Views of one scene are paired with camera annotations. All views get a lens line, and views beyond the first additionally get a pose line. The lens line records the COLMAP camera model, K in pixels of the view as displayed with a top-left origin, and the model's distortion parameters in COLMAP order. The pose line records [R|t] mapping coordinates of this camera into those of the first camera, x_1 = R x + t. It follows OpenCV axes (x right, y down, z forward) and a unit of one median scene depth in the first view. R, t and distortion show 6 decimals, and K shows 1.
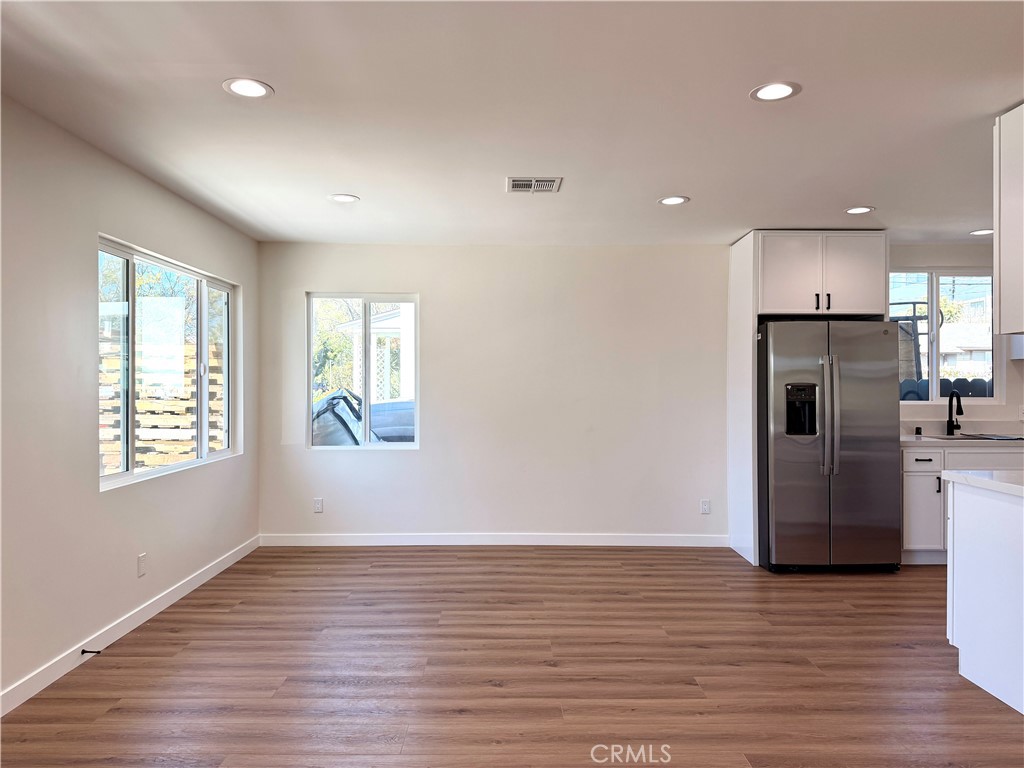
lens RADIAL K [[729.4, 0, 510.7], [0, 729.4, 389.0], [0, 0, 1]] dist [0.039710, -0.003130]
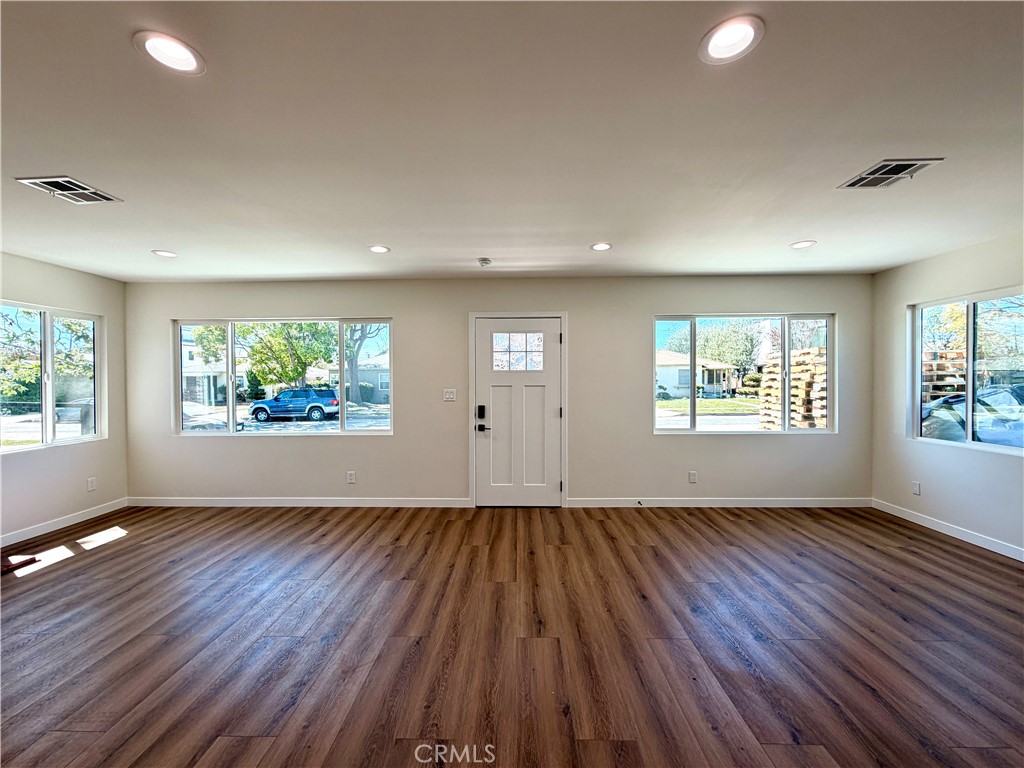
lens RADIAL K [[411.0, 0, 507.4], [0, 411.0, 379.3], [0, 0, 1]] dist [0.000987, -0.000064]
pose [[-0.028310, -0.003431, -0.999593, 0.536181], [0.000377, 0.999994, -0.003444, -0.014498], [0.999599, -0.000475, -0.028309, 0.487321]]
